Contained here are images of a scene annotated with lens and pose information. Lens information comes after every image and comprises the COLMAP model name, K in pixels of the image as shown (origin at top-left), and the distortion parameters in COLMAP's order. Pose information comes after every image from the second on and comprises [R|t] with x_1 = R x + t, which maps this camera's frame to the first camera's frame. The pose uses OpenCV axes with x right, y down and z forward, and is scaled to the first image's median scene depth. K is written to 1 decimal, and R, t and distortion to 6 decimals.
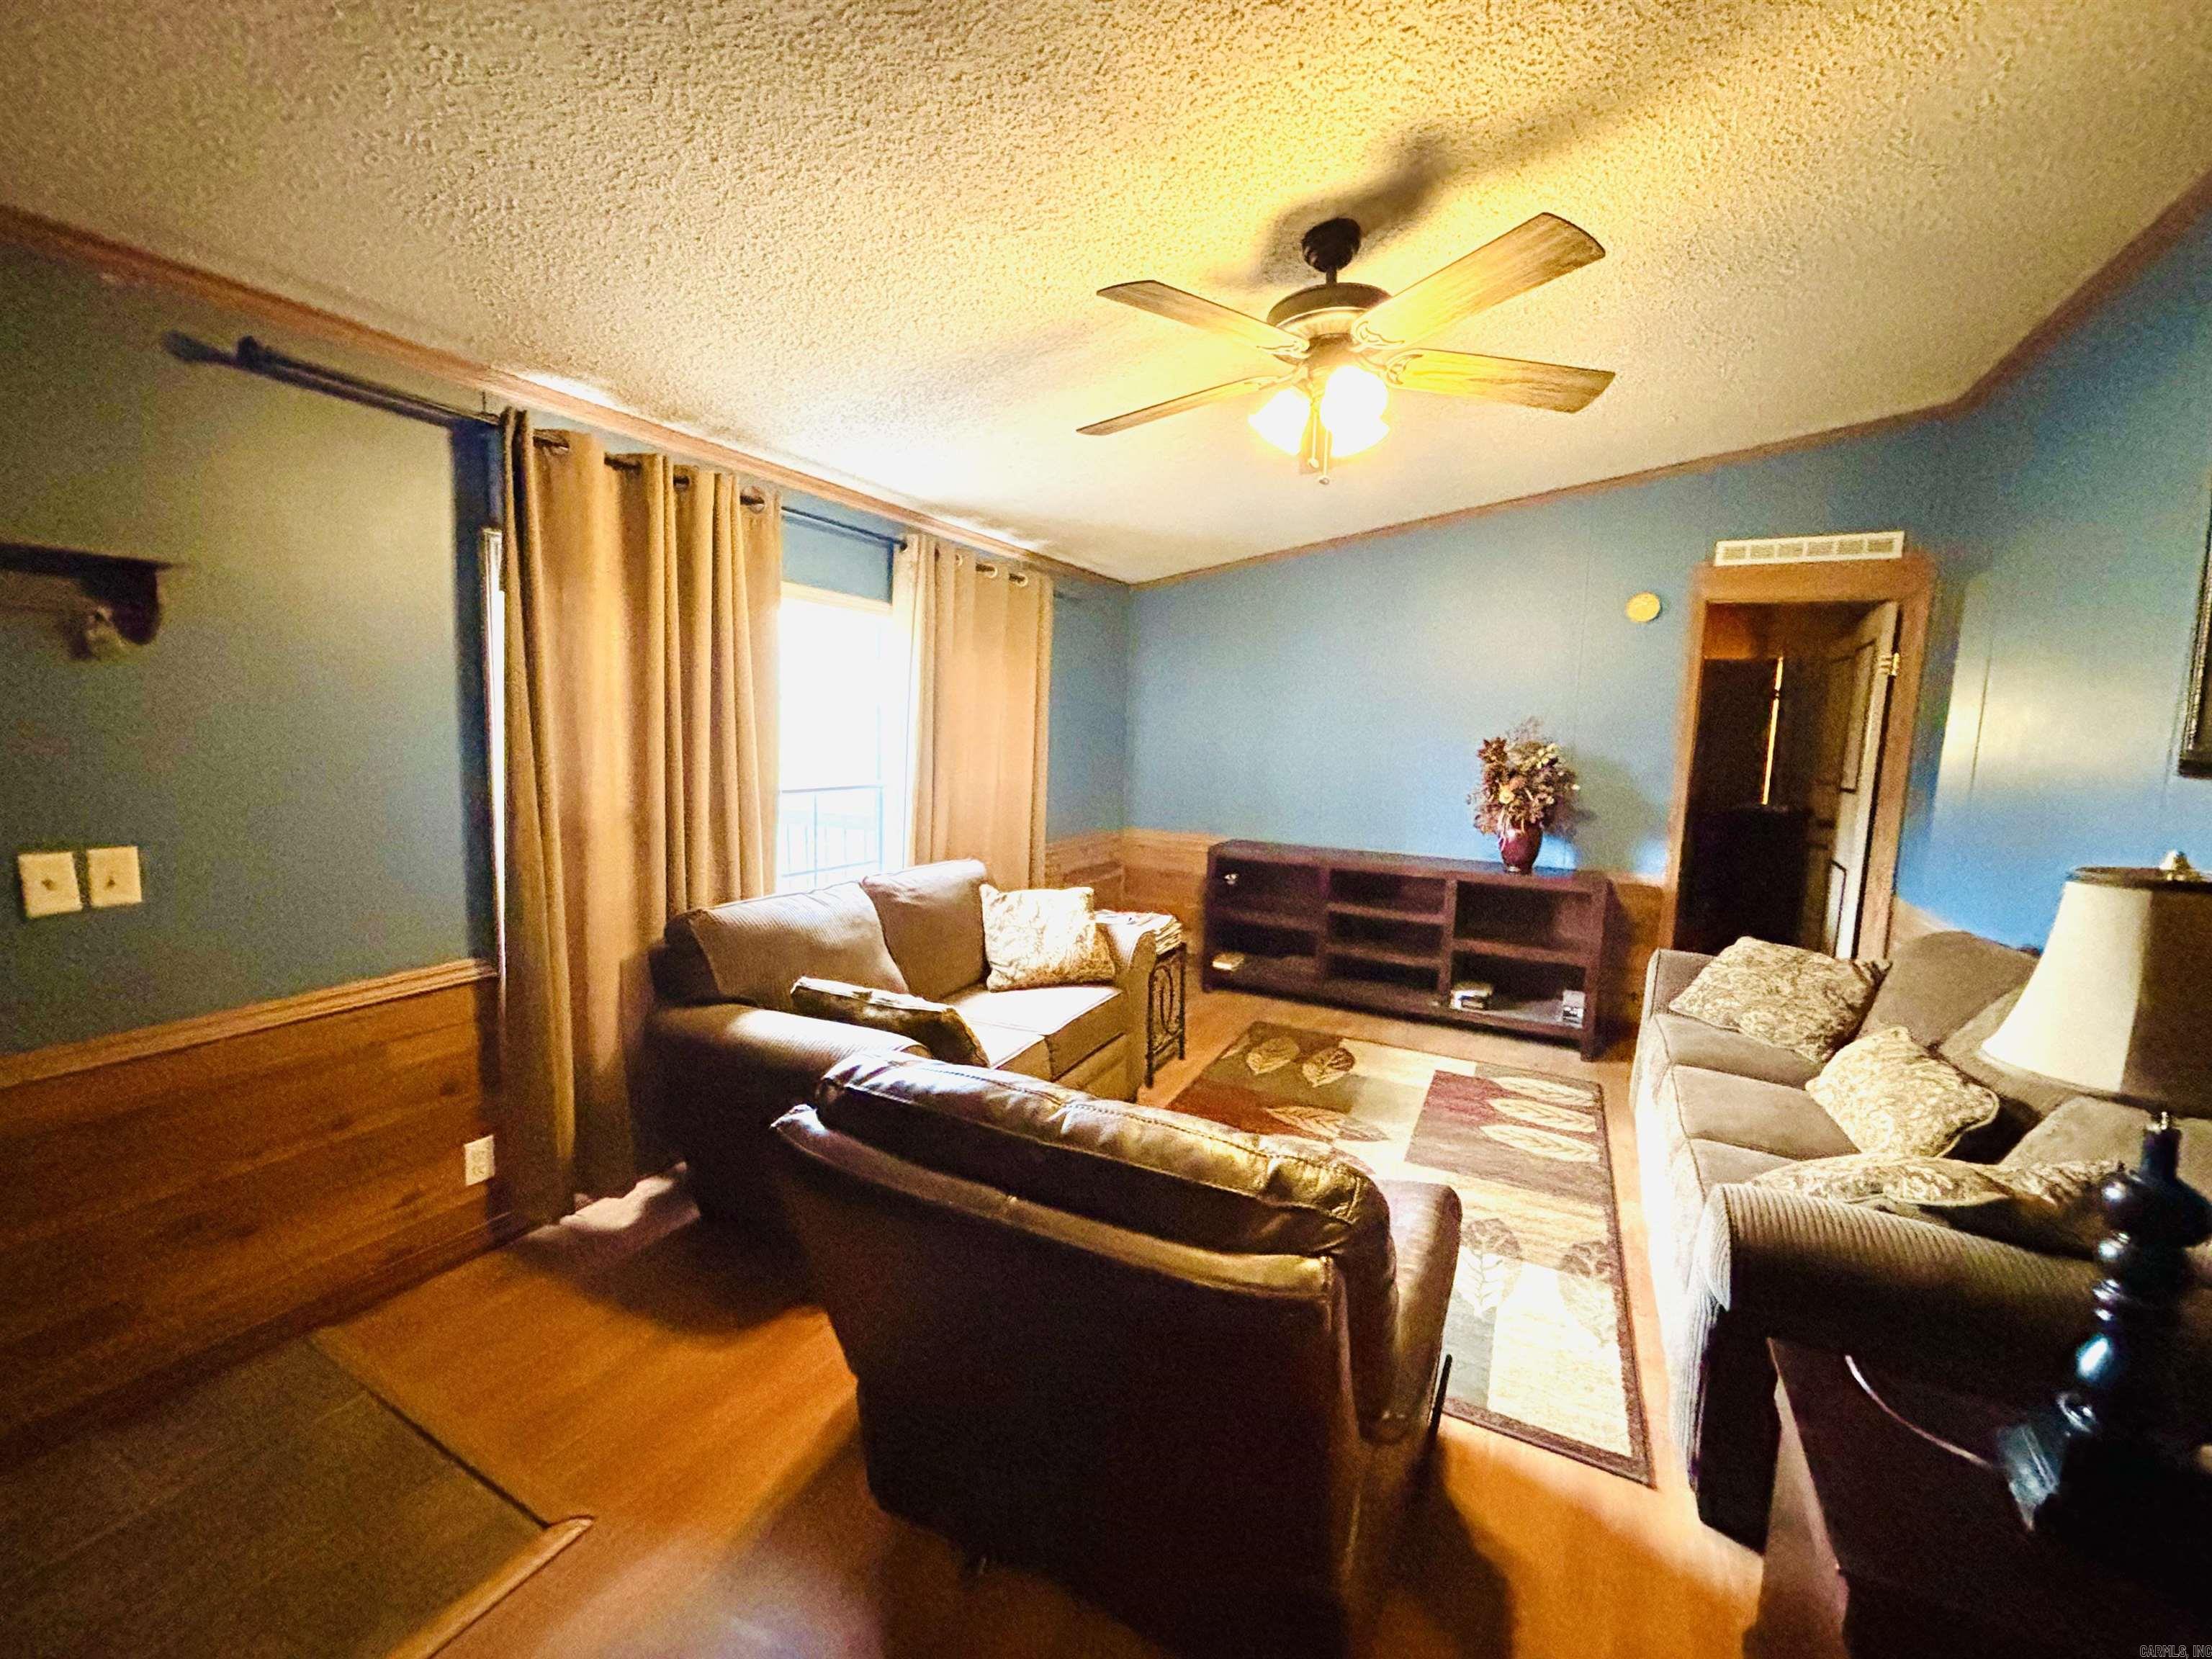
lens RADIAL K [[896.8, 0, 1082.0], [0, 896.8, 825.1], [0, 0, 1]] dist [0.000515, -0.000736]
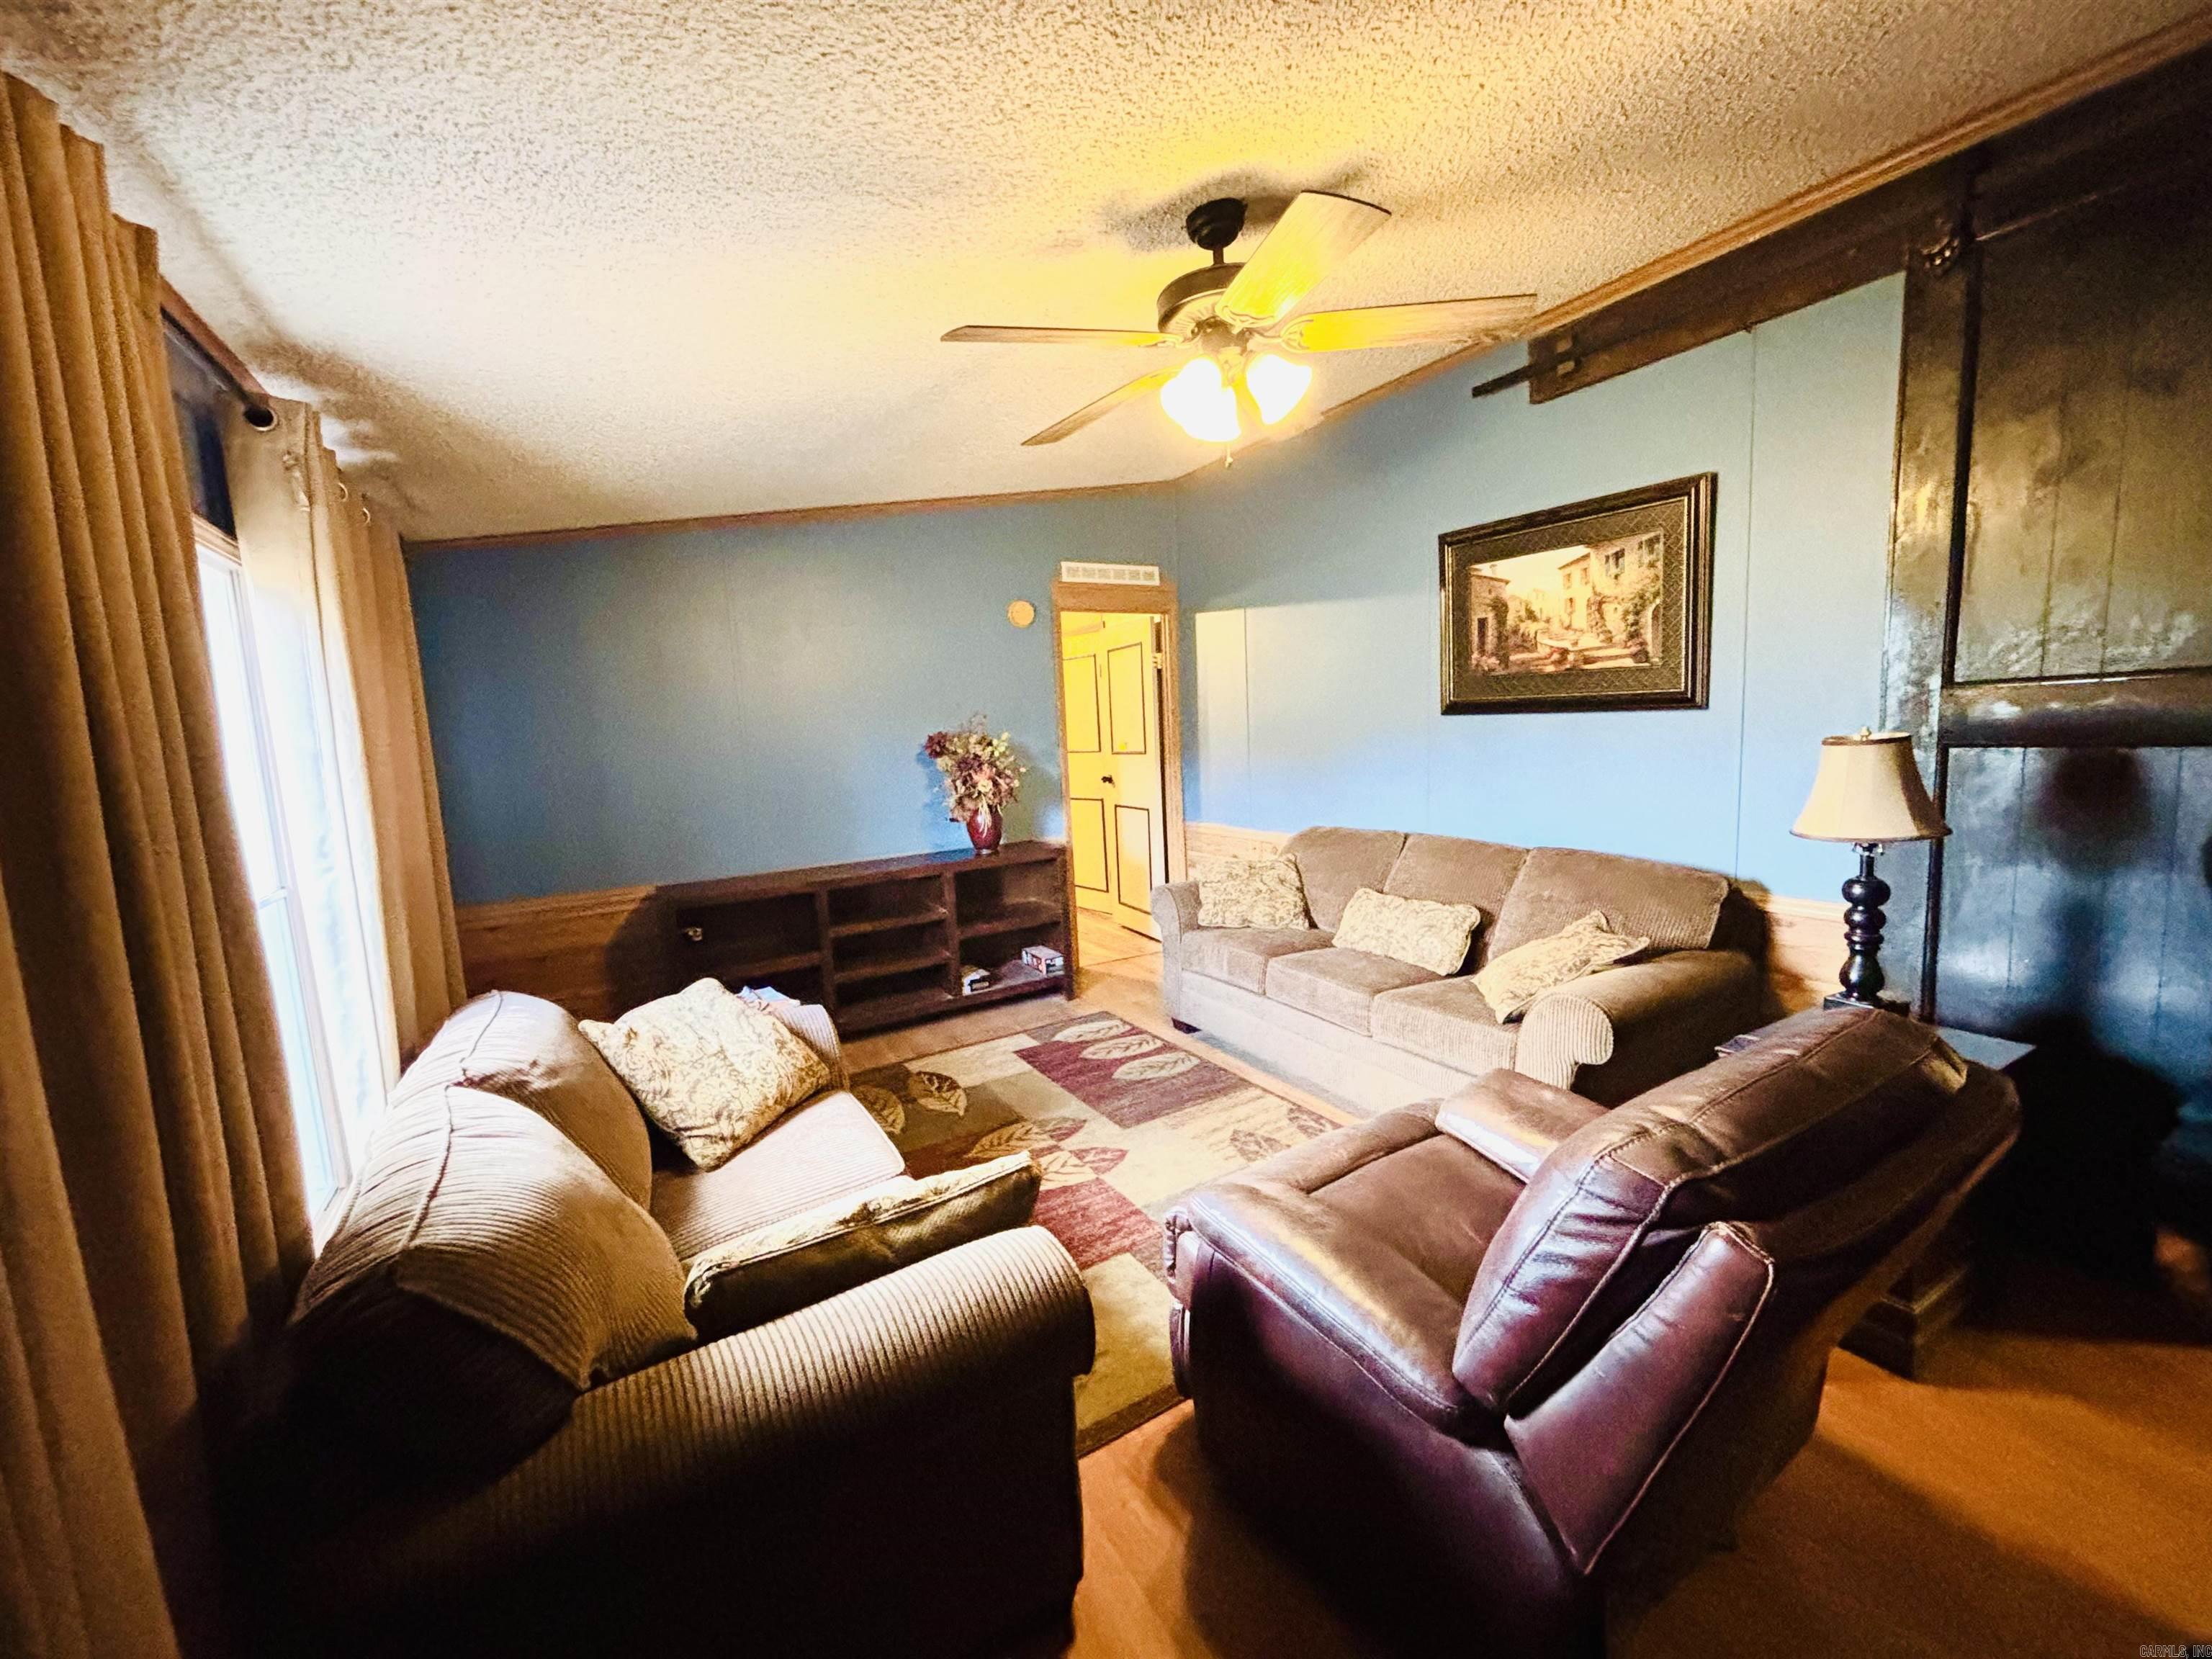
lens RADIAL K [[896.8, 0, 1103.1], [0, 896.8, 825.6], [0, 0, 1]] dist [0.000515, -0.000736]
pose [[0.513775, -0.155749, 0.843669, -0.389500], [0.162154, 0.983287, 0.082776, -0.053175], [-0.842461, 0.094276, 0.530444, 0.346629]]
